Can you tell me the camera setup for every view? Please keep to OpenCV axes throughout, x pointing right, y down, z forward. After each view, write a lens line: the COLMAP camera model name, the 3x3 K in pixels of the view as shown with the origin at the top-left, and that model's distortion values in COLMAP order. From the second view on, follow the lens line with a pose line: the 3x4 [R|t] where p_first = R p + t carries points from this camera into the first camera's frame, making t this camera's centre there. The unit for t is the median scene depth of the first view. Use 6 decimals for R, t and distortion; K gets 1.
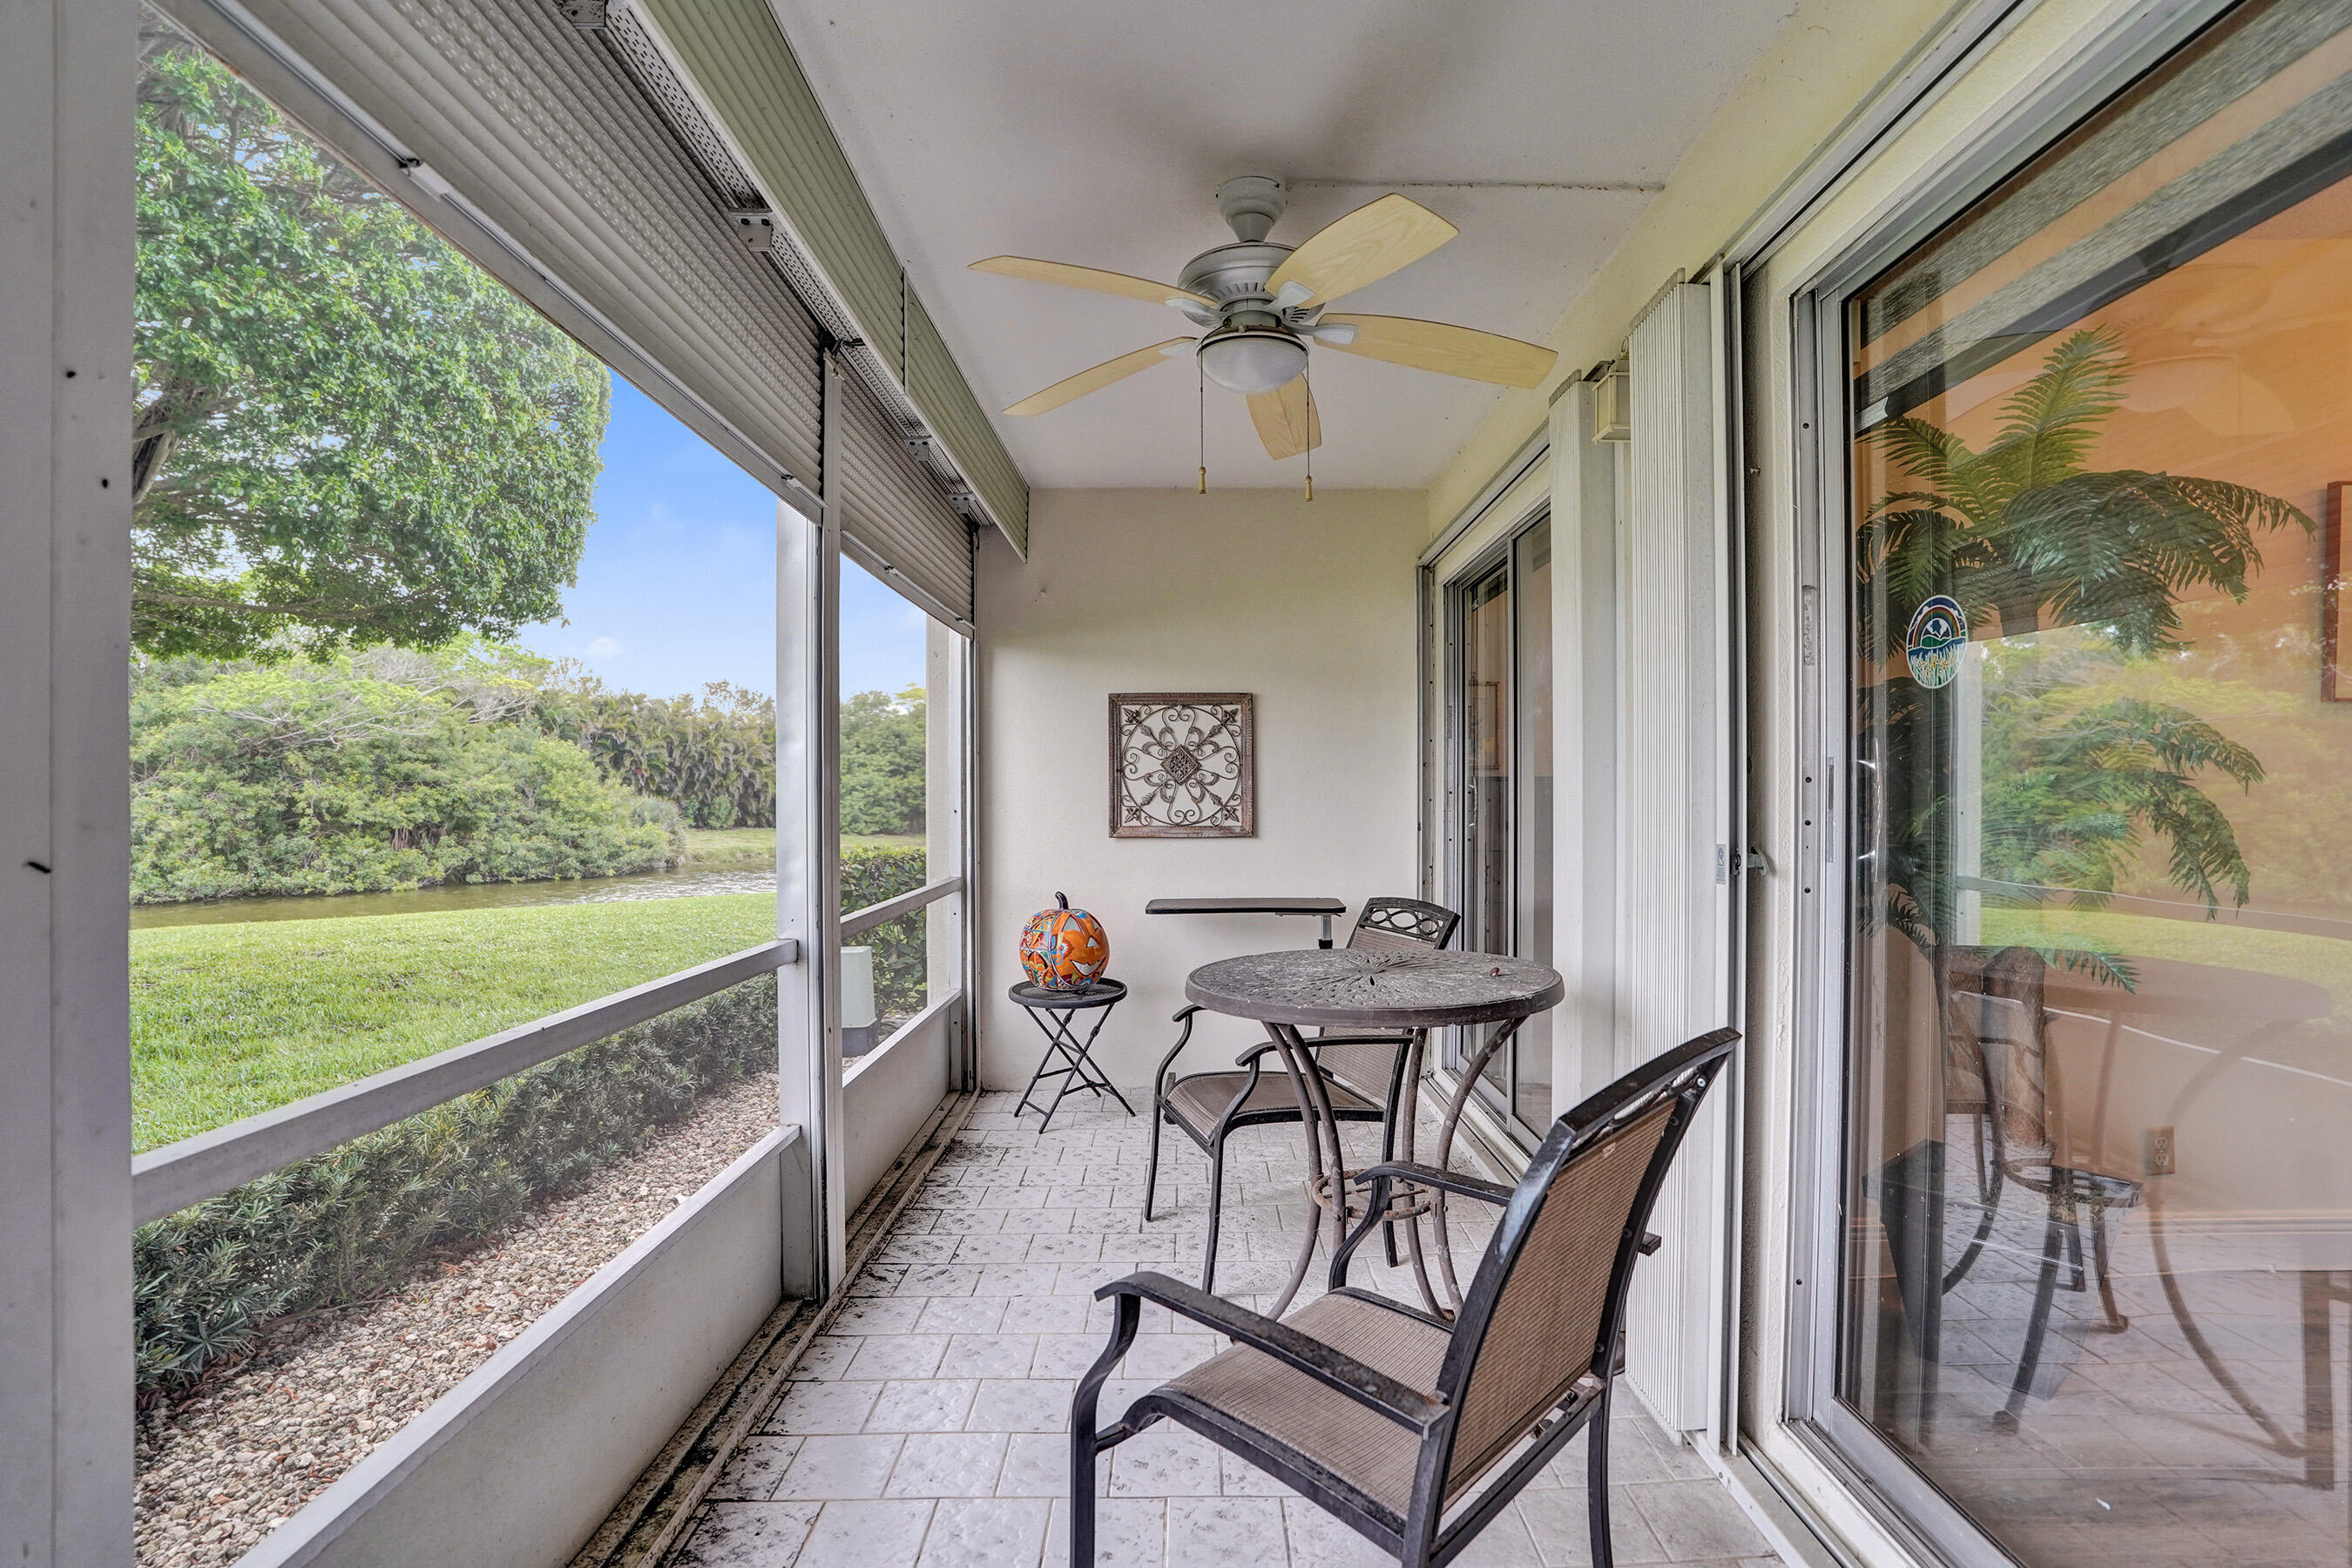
lens RADIAL K [[1120.5, 0, 1179.4], [0, 1120.5, 802.7], [0, 0, 1]] dist [-0.066736, 0.030767]
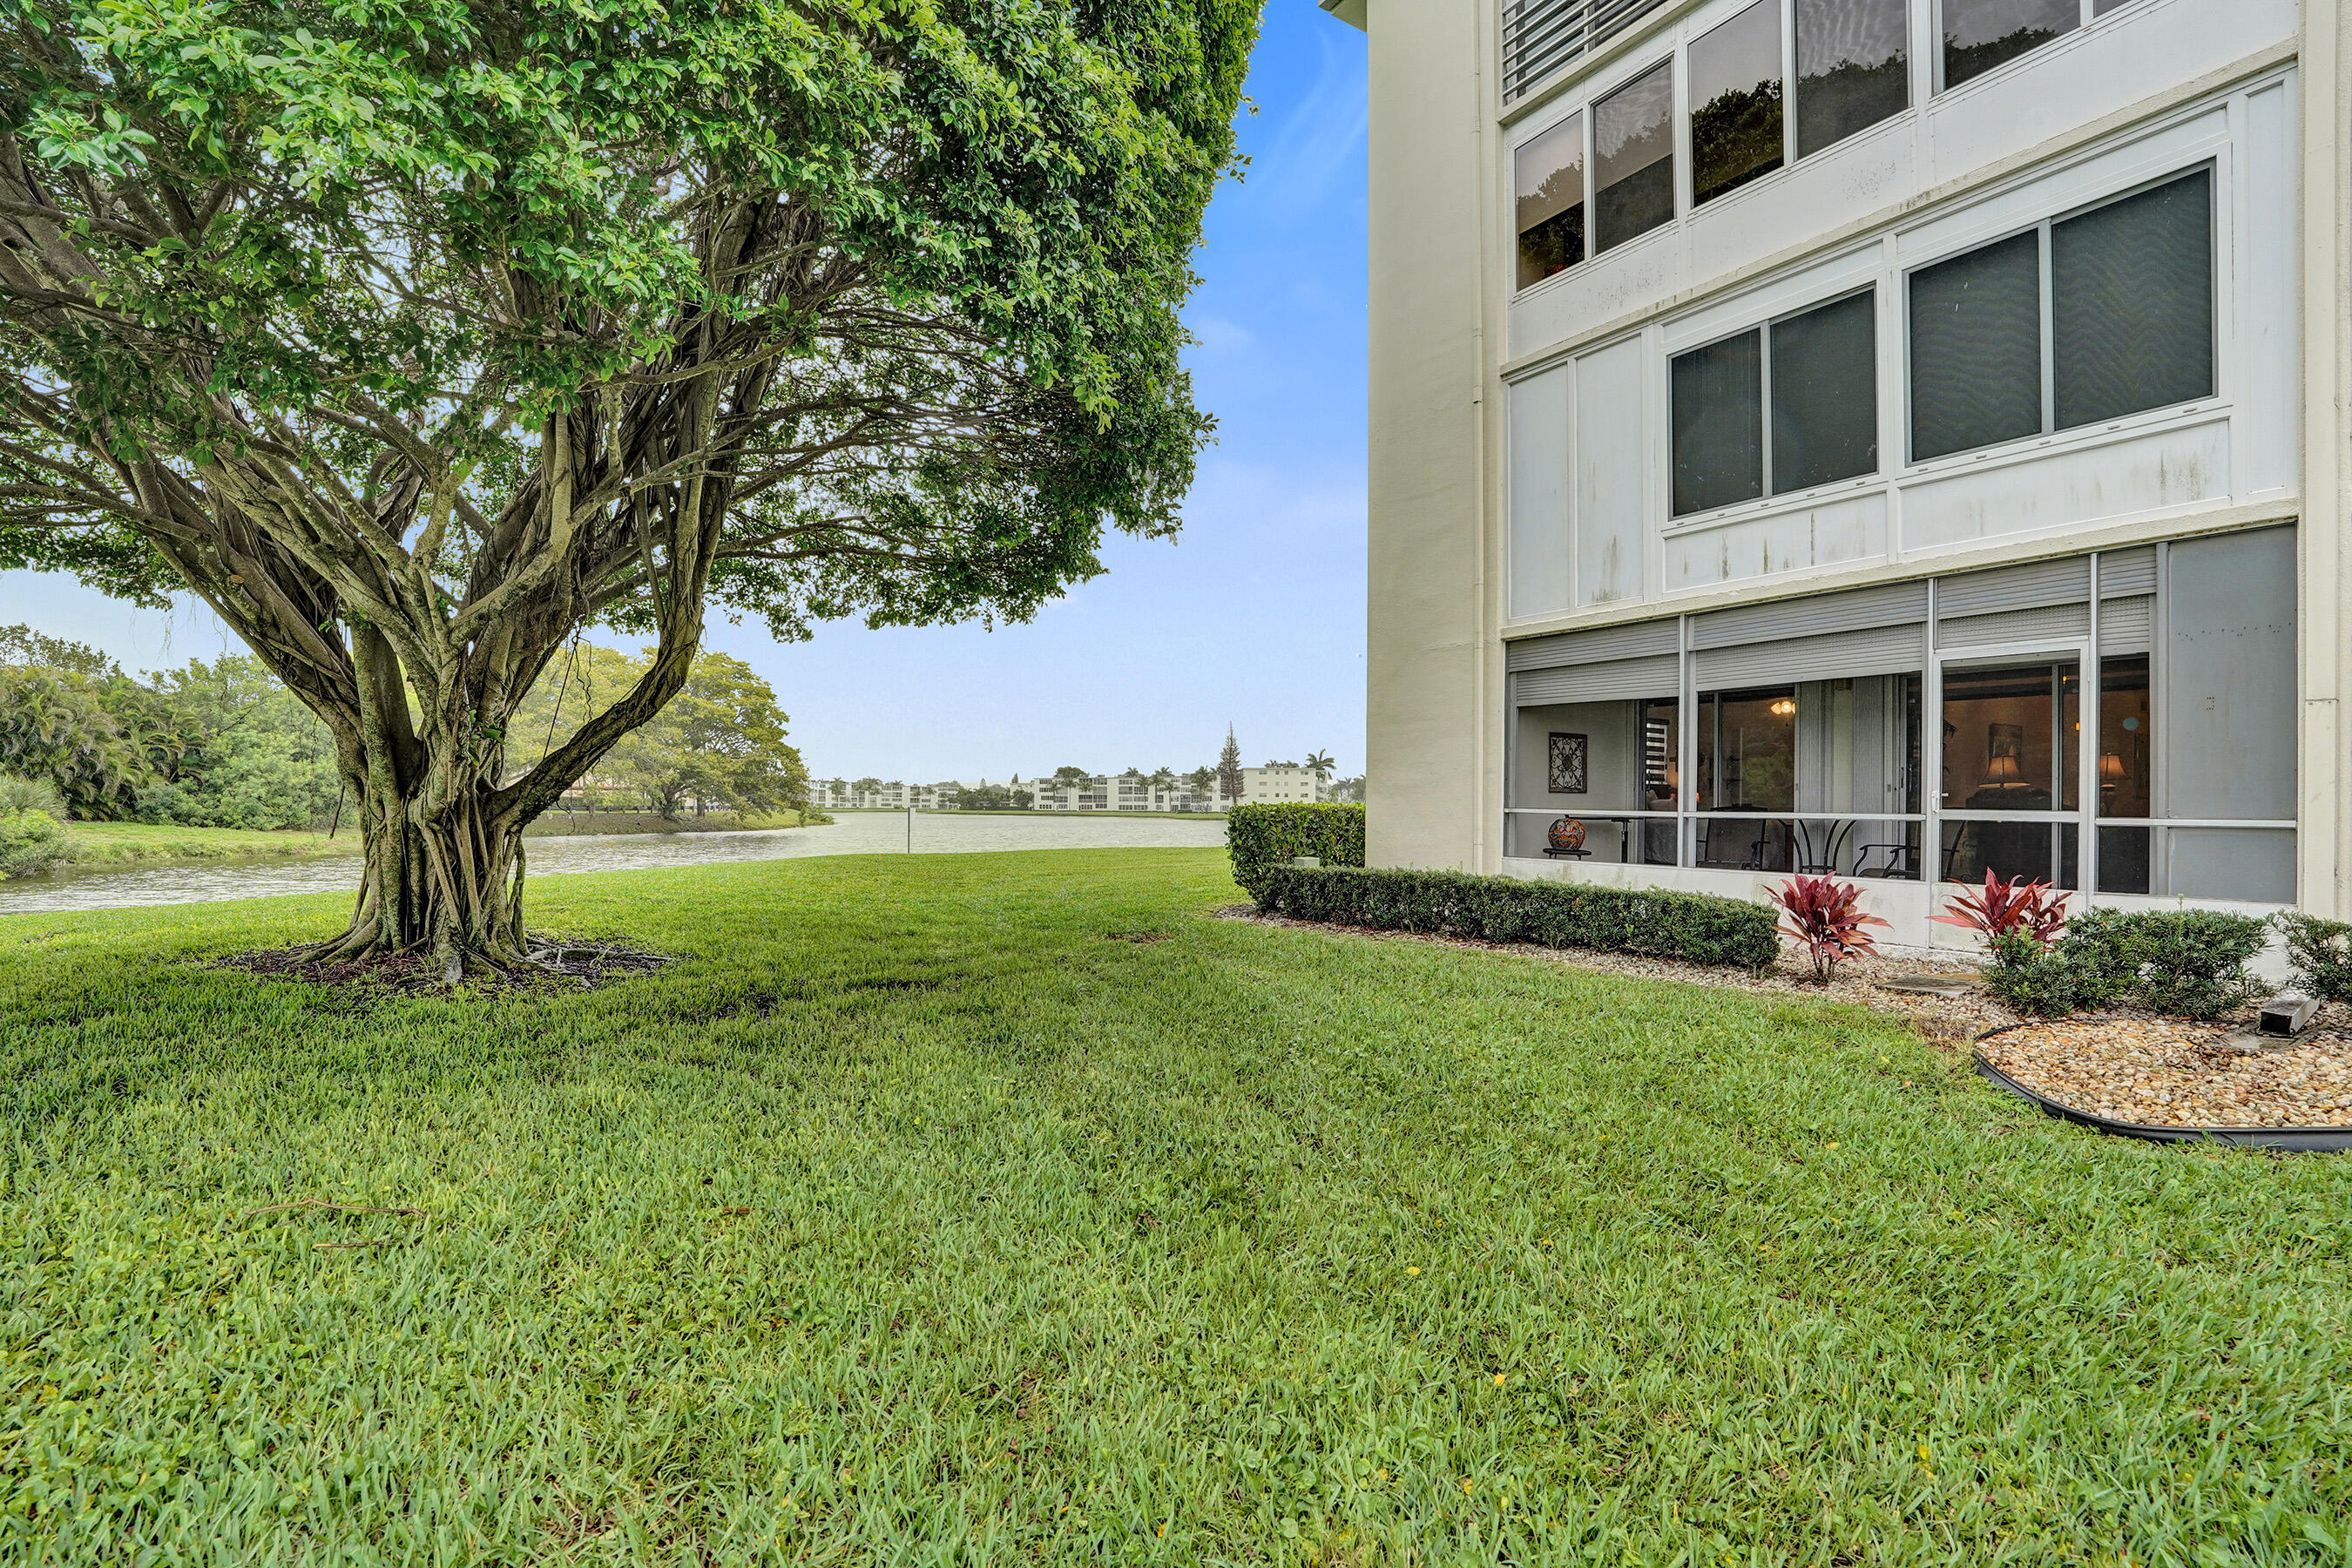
lens RADIAL K [[1120.5, 0, 1179.4], [0, 1120.5, 802.7], [0, 0, 1]] dist [-0.066736, 0.030767]
pose [[0.837237, 0.012244, 0.546703, -2.007315], [-0.010745, 0.999925, -0.005940, 0.075871], [-0.546735, -0.000902, 0.837305, -0.551526]]
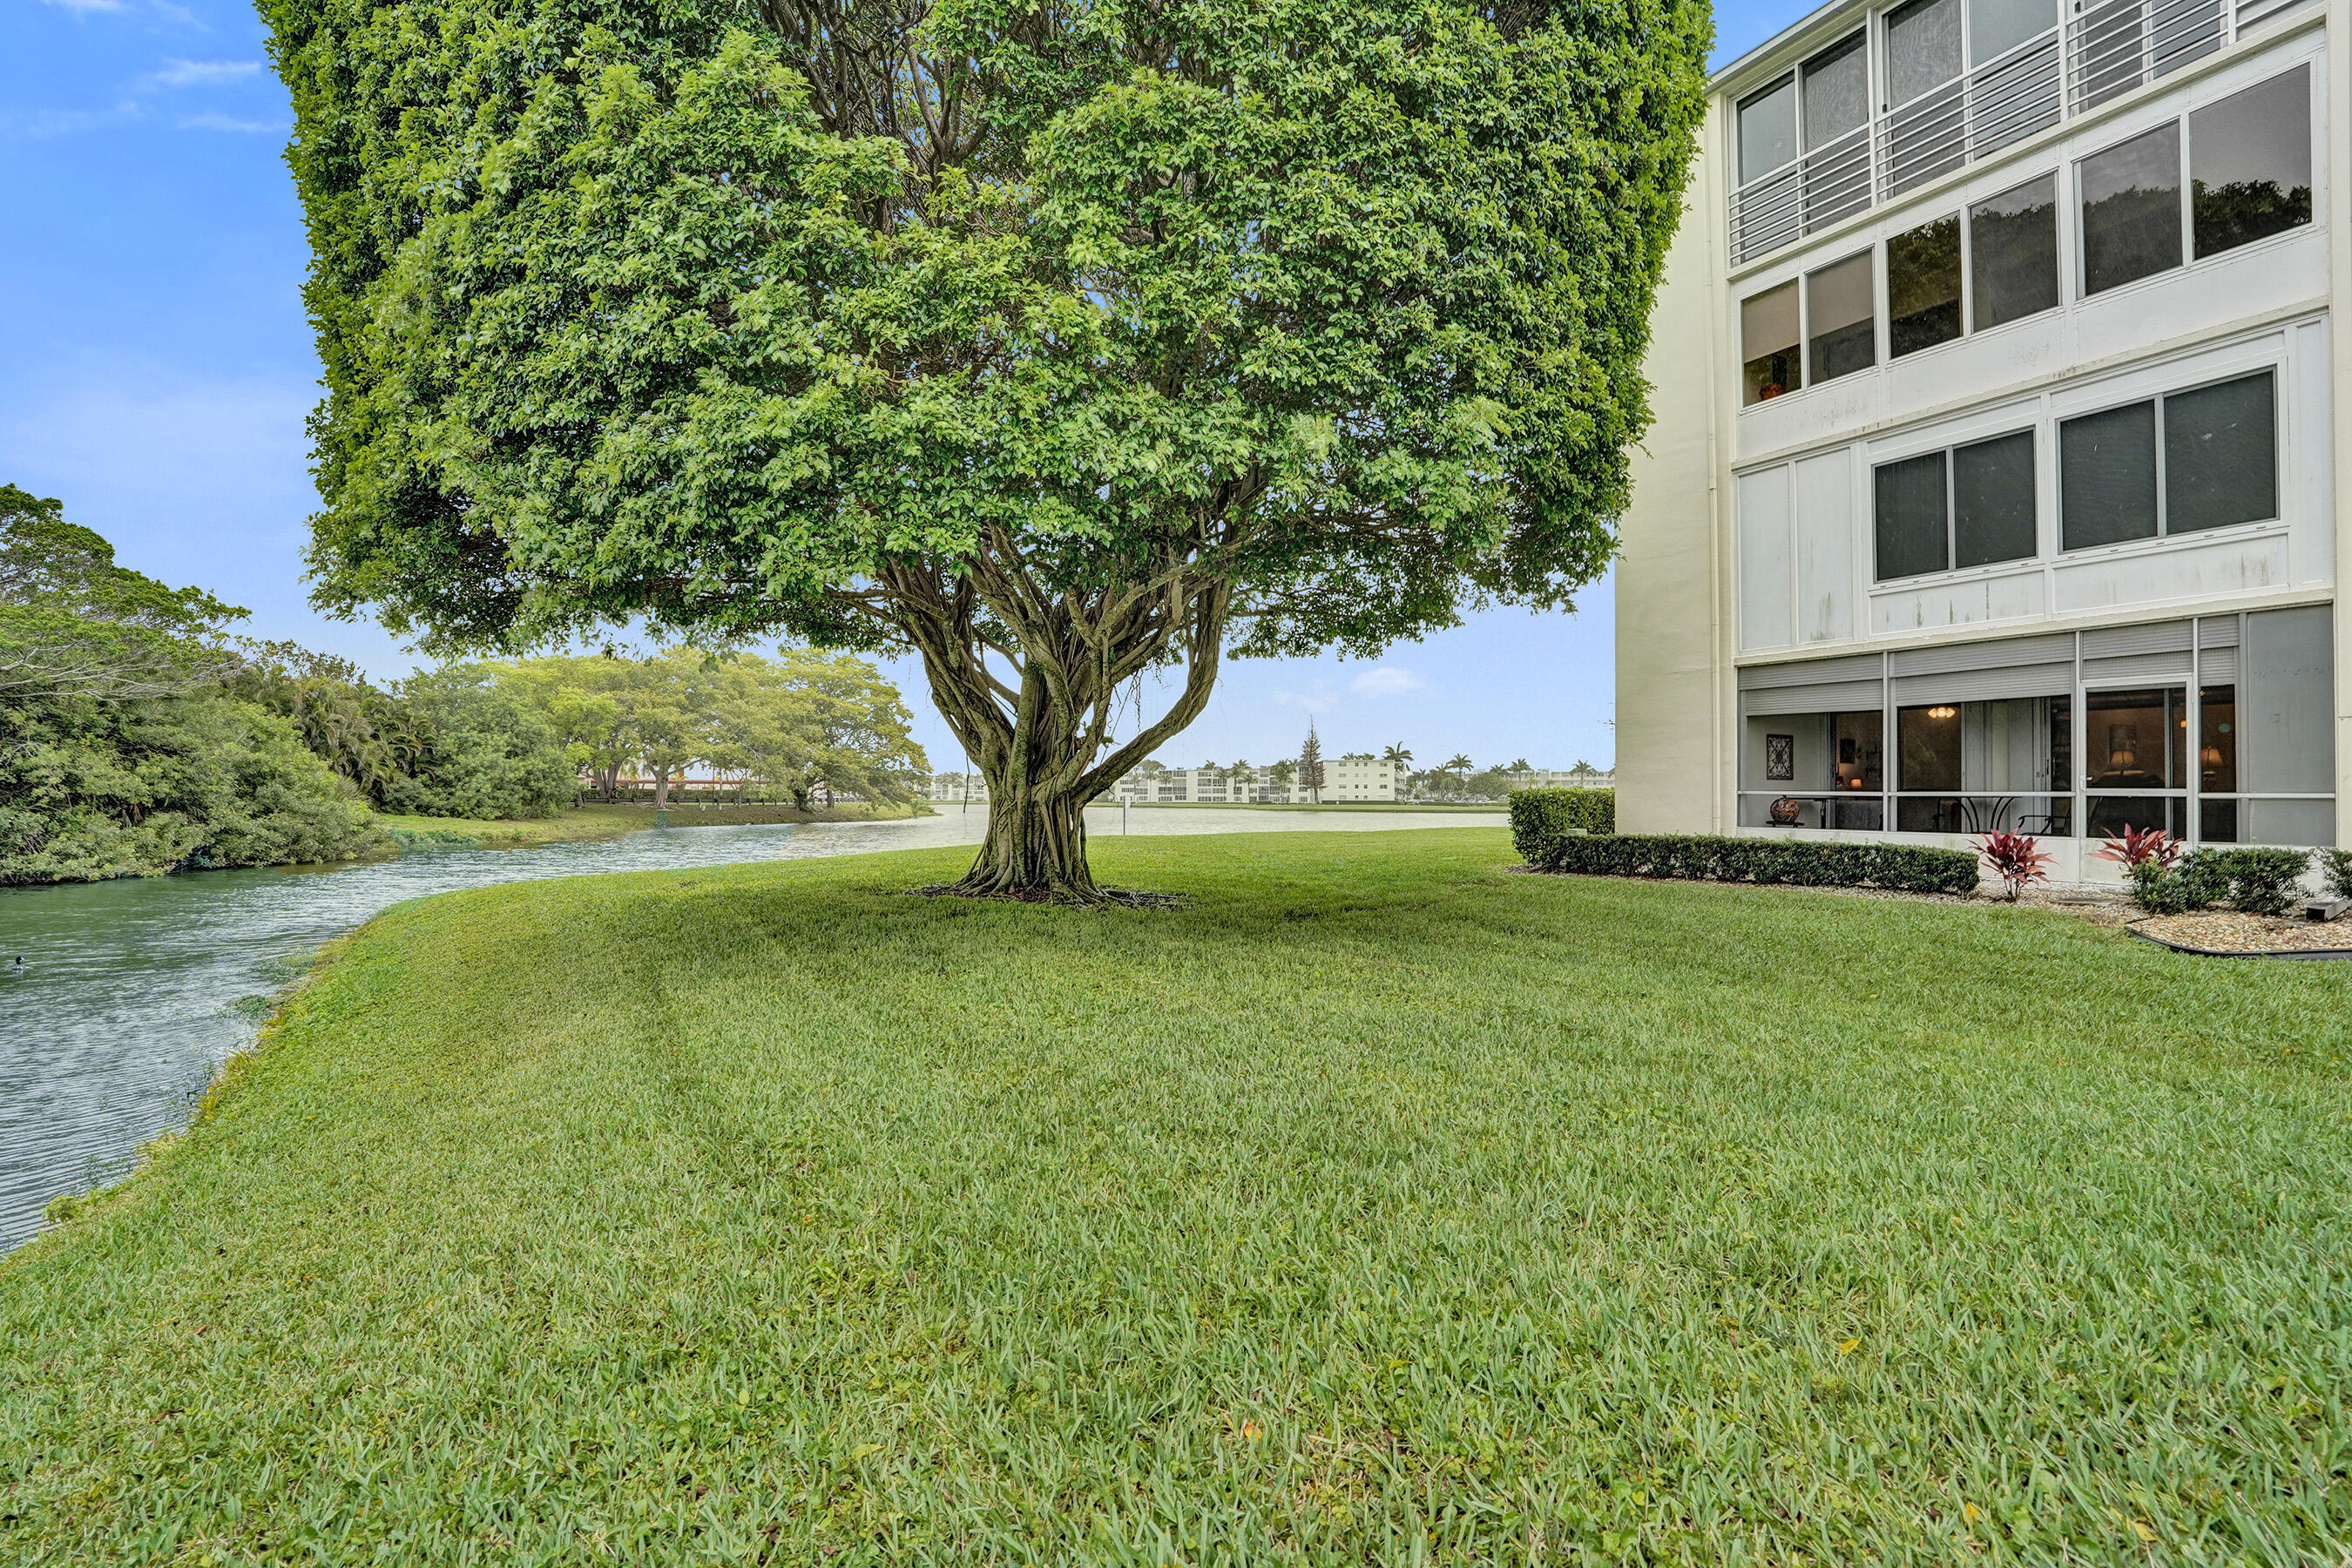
lens RADIAL K [[1113.4, 0, 1171.9], [0, 1113.4, 785.9], [0, 0, 1]] dist [-0.068076, 0.029822]
pose [[0.867832, 0.013439, 0.496676, -3.069813], [-0.007738, 0.999878, -0.013535, 0.105607], [-0.496798, 0.007903, 0.867830, -0.858172]]
